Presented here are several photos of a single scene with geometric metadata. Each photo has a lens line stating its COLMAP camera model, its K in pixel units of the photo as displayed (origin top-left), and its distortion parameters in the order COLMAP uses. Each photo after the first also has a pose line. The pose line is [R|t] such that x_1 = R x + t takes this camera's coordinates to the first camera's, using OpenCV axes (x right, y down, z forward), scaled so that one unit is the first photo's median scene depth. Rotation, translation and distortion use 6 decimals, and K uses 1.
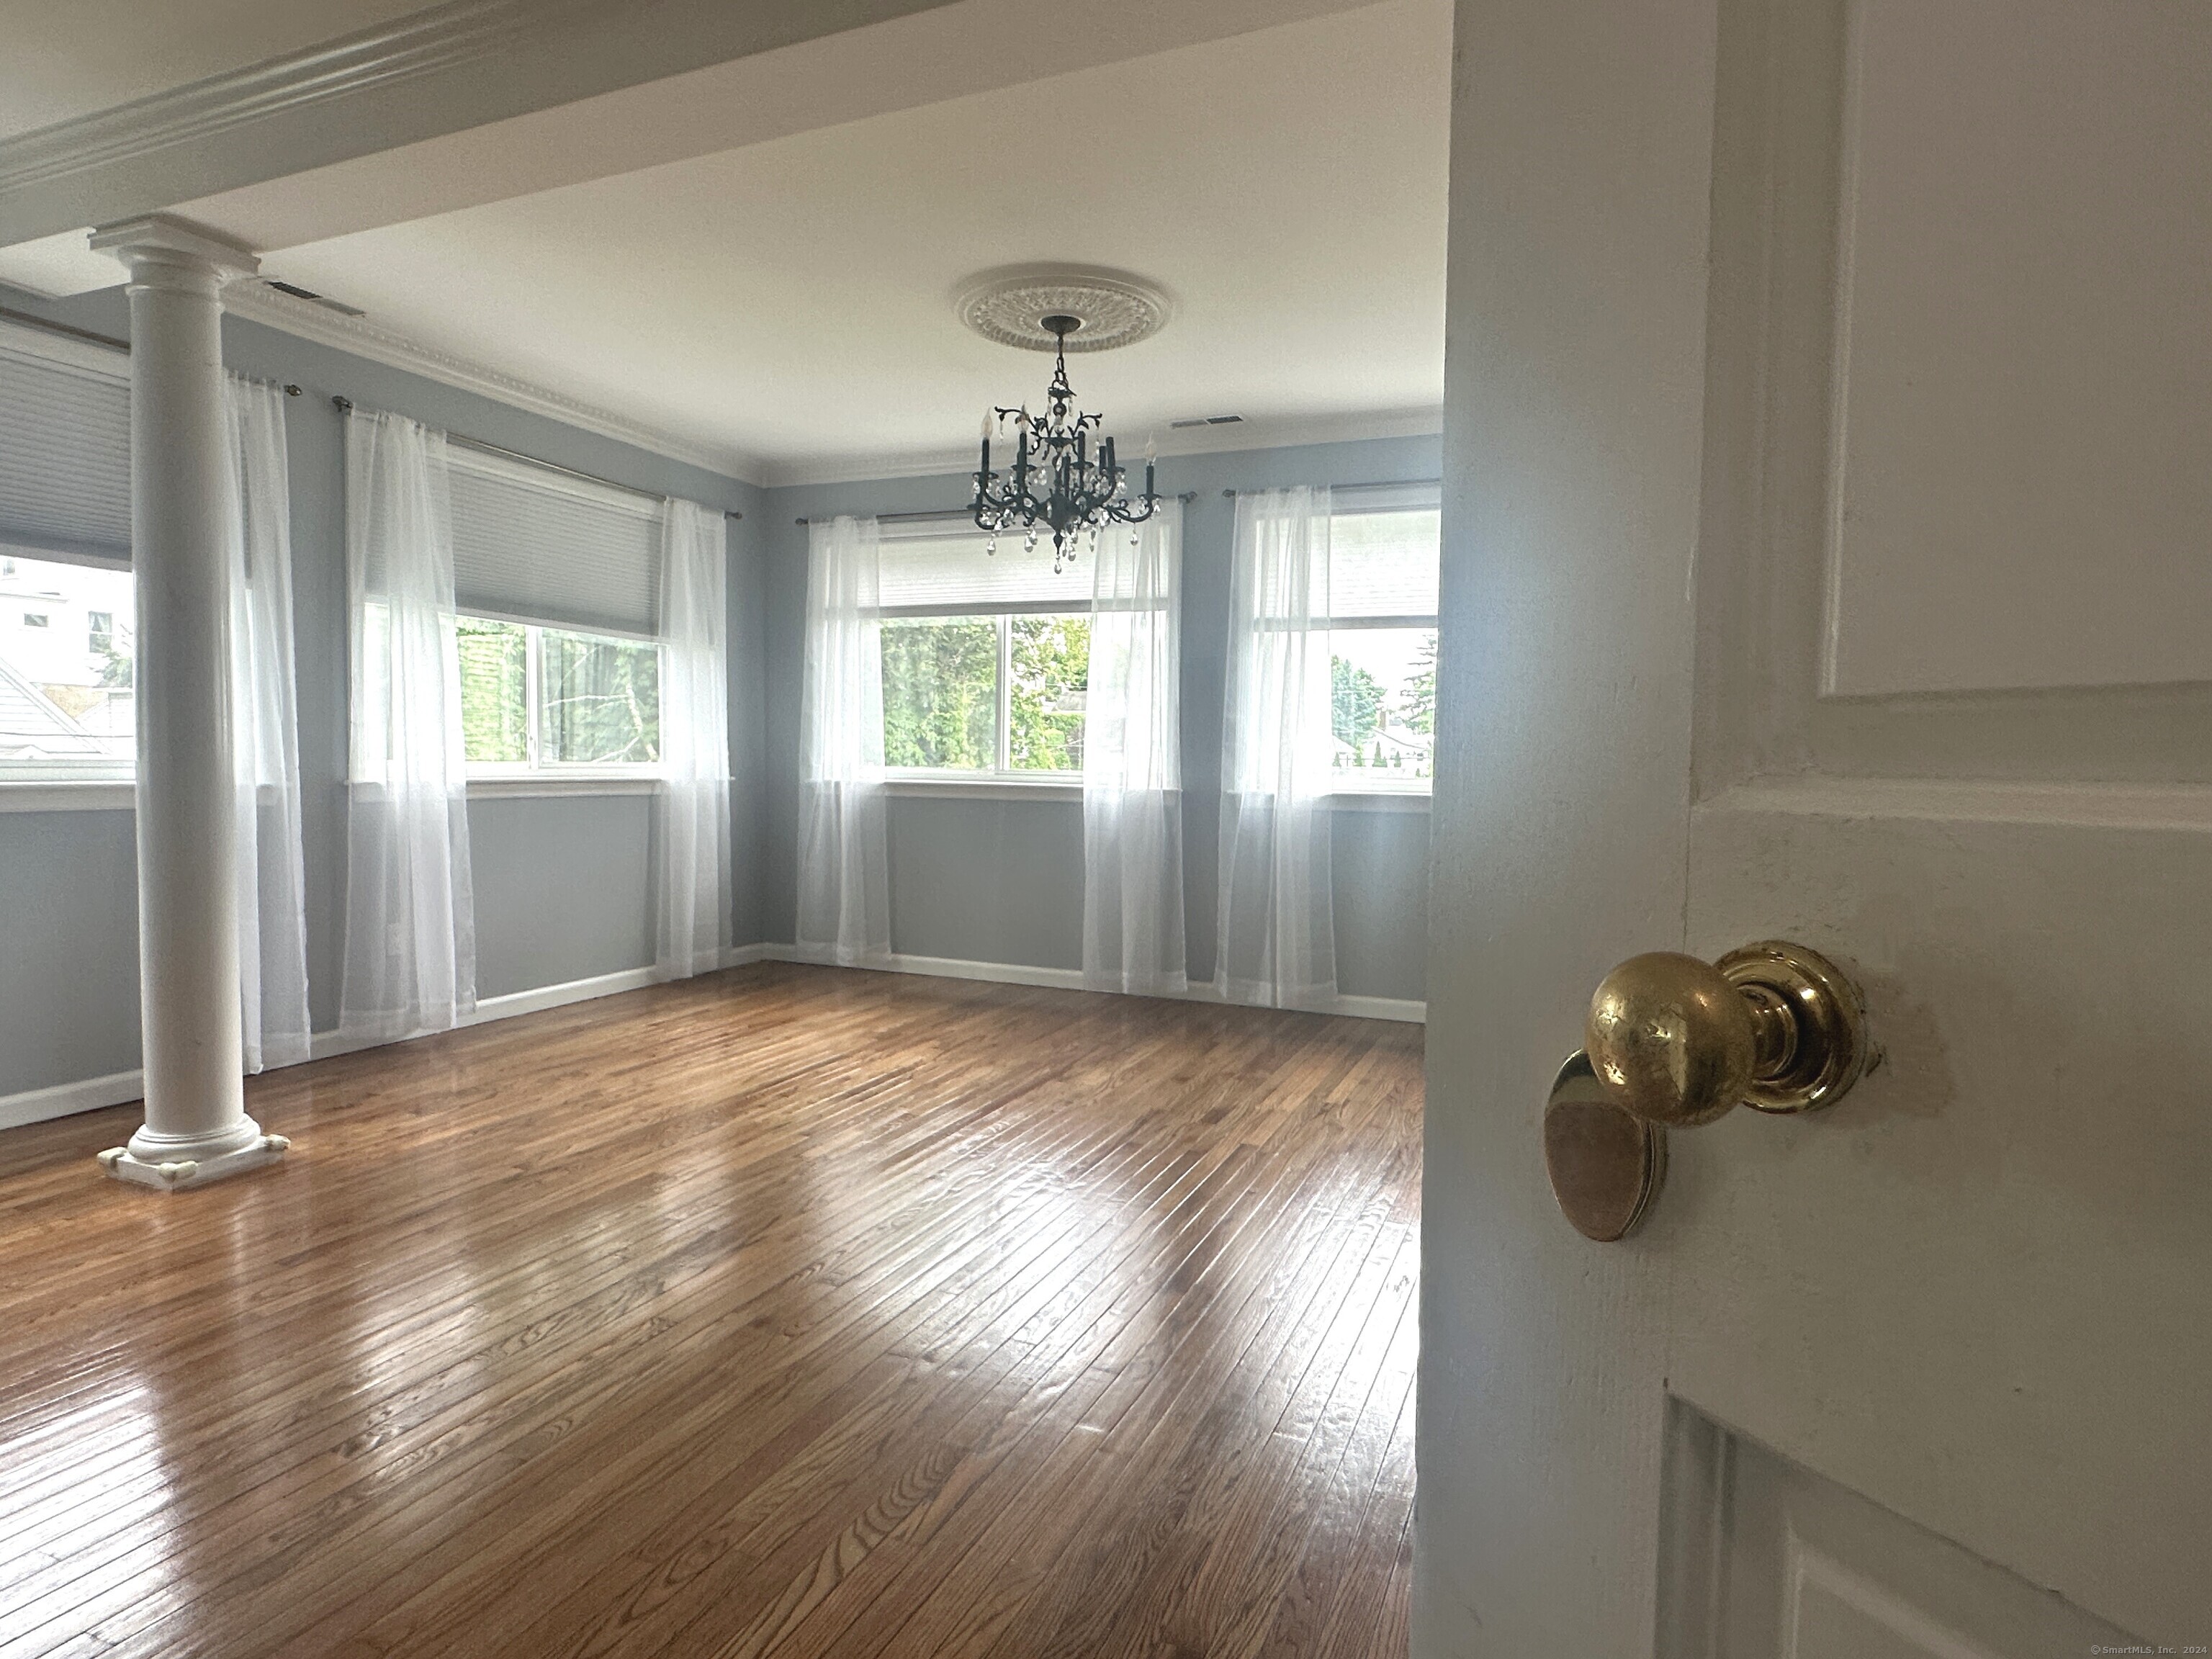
lens RADIAL K [[1229.4, 0, 1103.4], [0, 1229.4, 833.0], [0, 0, 1]] dist [-0.009421, 0.001035]
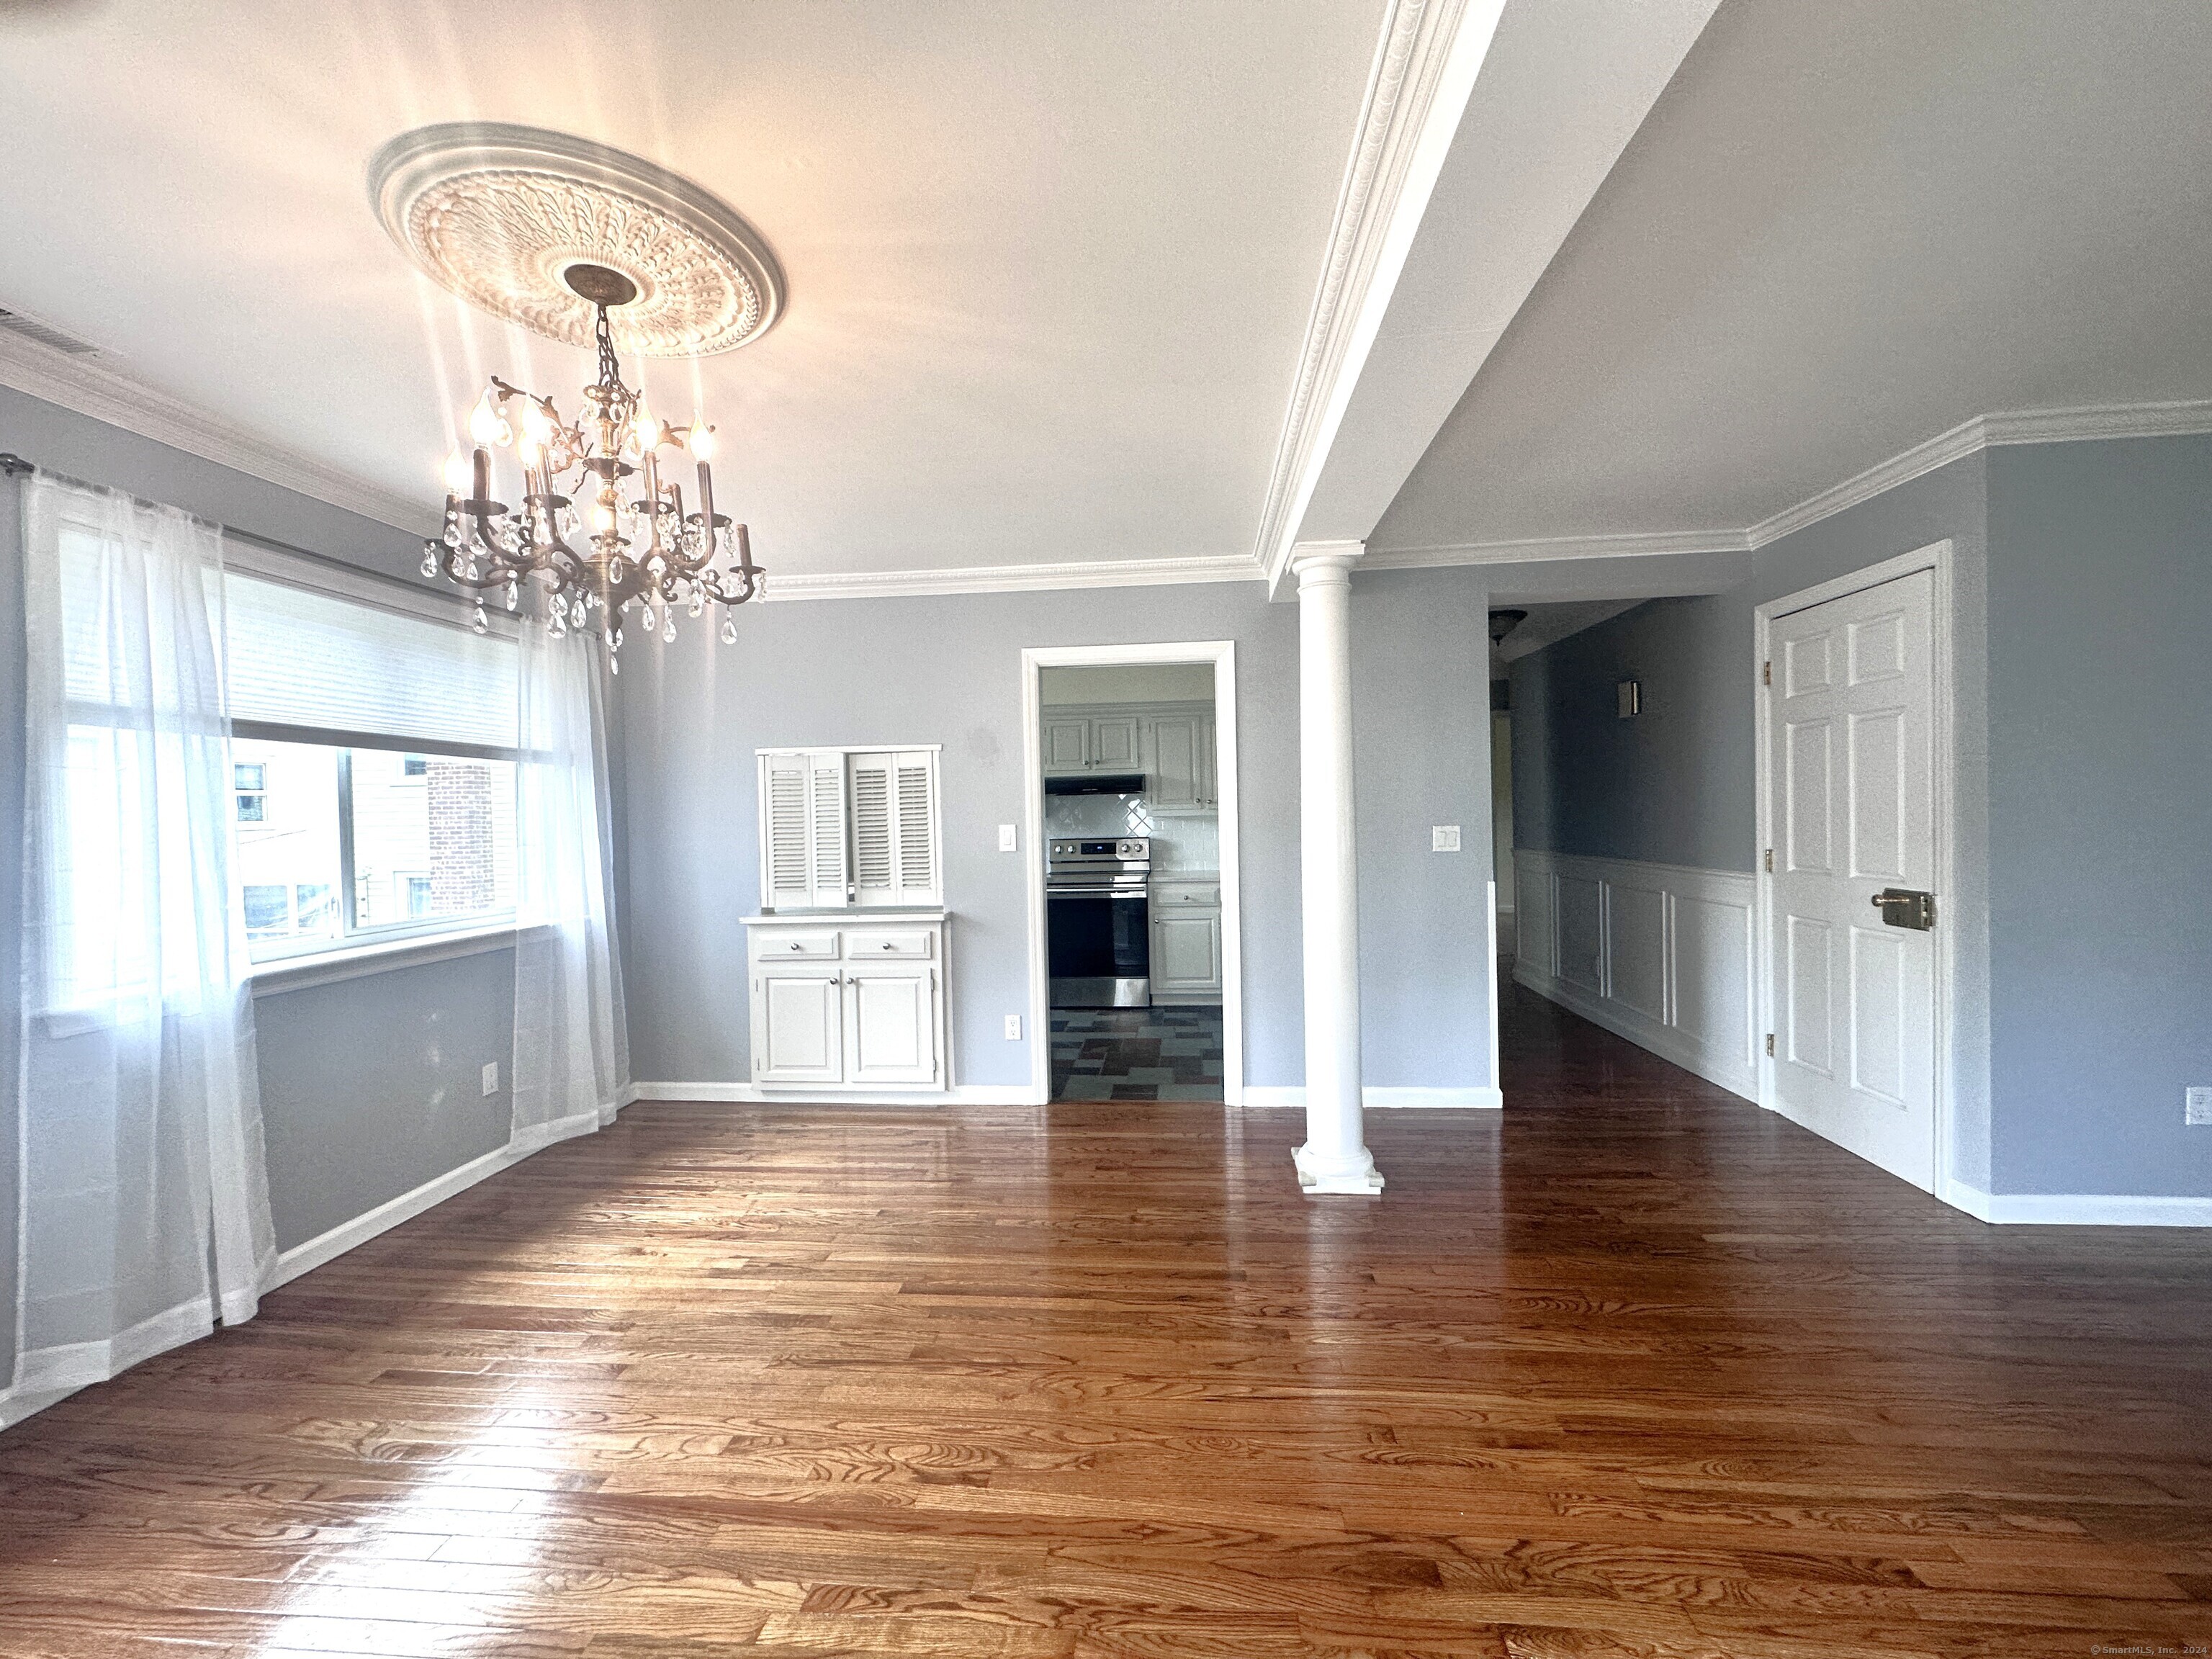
lens RADIAL K [[878.8, 0, 1102.4], [0, 878.8, 828.2], [0, 0, 1]] dist [-0.006370, 0.000825]
pose [[-0.297566, -0.024849, 0.954378, -0.481568], [0.071669, 0.996259, 0.048285, -0.119282], [-0.952007, 0.082767, -0.294672, 0.790765]]
